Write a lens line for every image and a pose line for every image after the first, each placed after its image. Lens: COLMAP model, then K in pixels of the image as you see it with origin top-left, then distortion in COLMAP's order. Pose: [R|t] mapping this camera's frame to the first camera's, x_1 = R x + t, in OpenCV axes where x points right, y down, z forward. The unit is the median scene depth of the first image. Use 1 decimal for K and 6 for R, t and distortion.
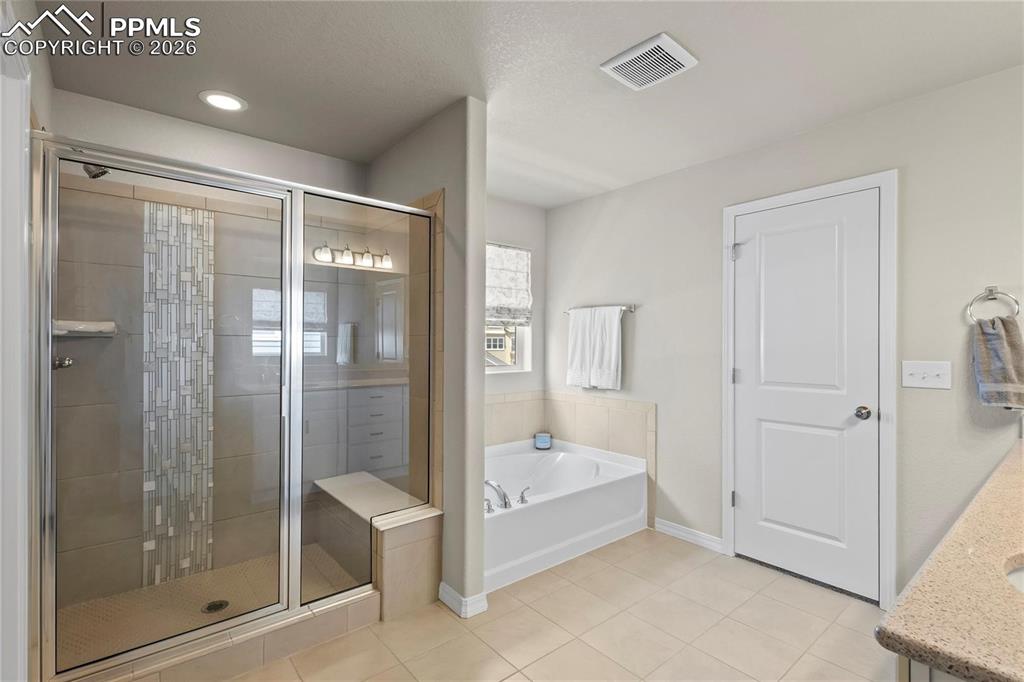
lens RADIAL K [[479.2, 0, 520.9], [0, 479.2, 340.0], [0, 0, 1]] dist [0.000680, 0.000420]
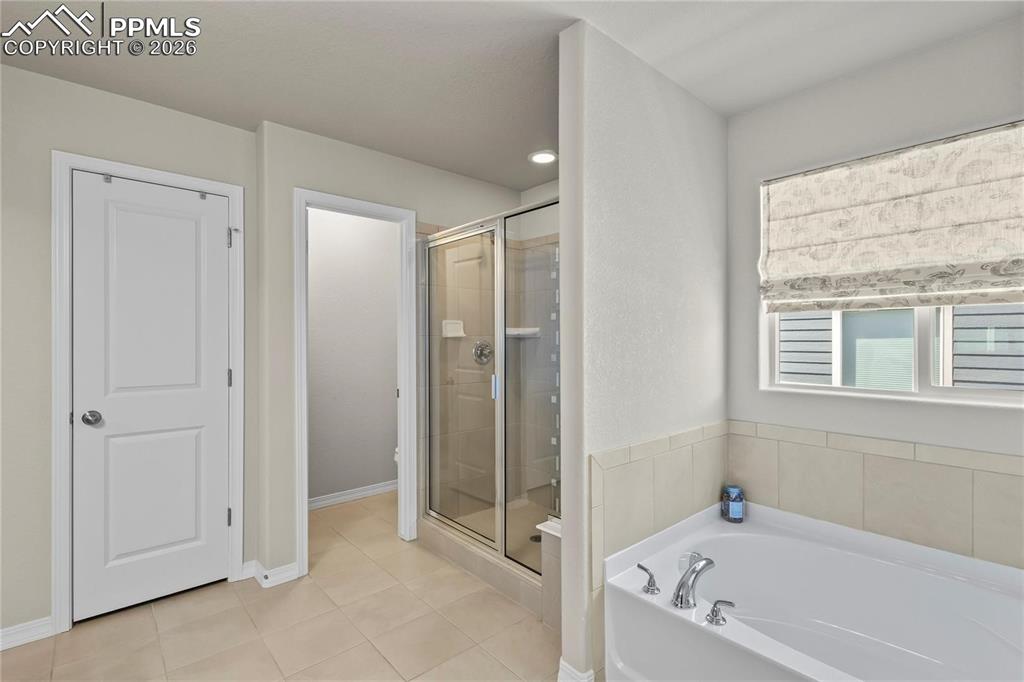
lens RADIAL K [[473.6, 0, 513.7], [0, 473.6, 342.4], [0, 0, 1]] dist [0.012203, 0.000024]
pose [[0.023706, 0.002109, -0.999717, 0.389688], [0.011793, 0.999928, 0.002390, 0.001086], [0.999649, -0.011846, 0.023680, 0.514939]]
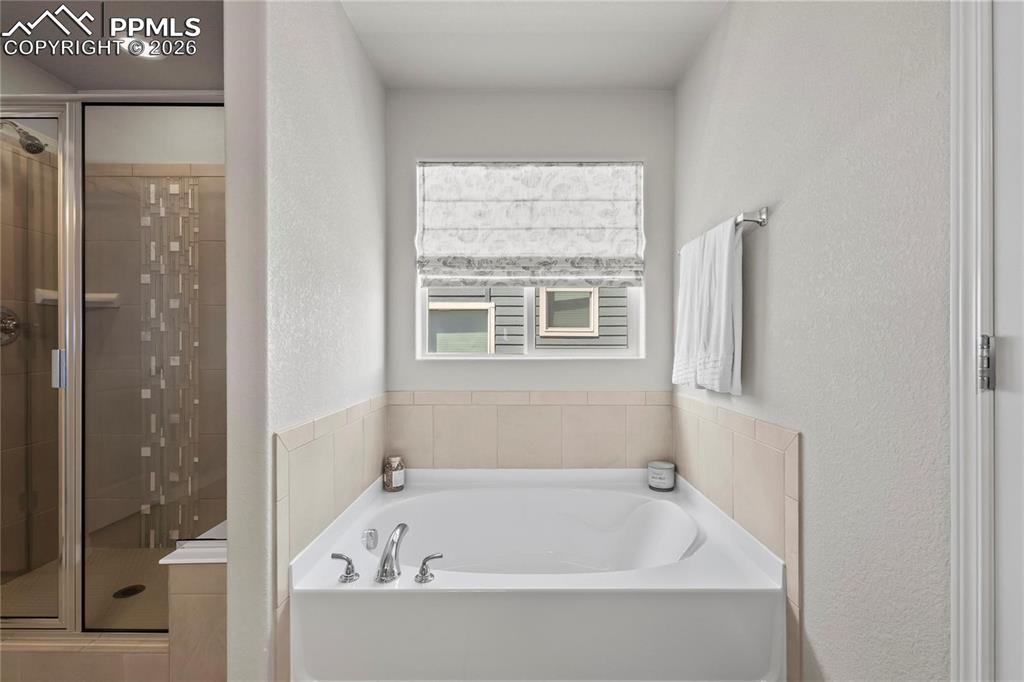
lens RADIAL K [[473.6, 0, 513.7], [0, 473.6, 342.4], [0, 0, 1]] dist [0.012203, 0.000024]
pose [[0.759609, -0.004443, -0.650365, 0.302848], [0.007815, 0.999967, 0.002297, 0.043646], [0.650333, -0.006827, 0.759618, 0.444754]]
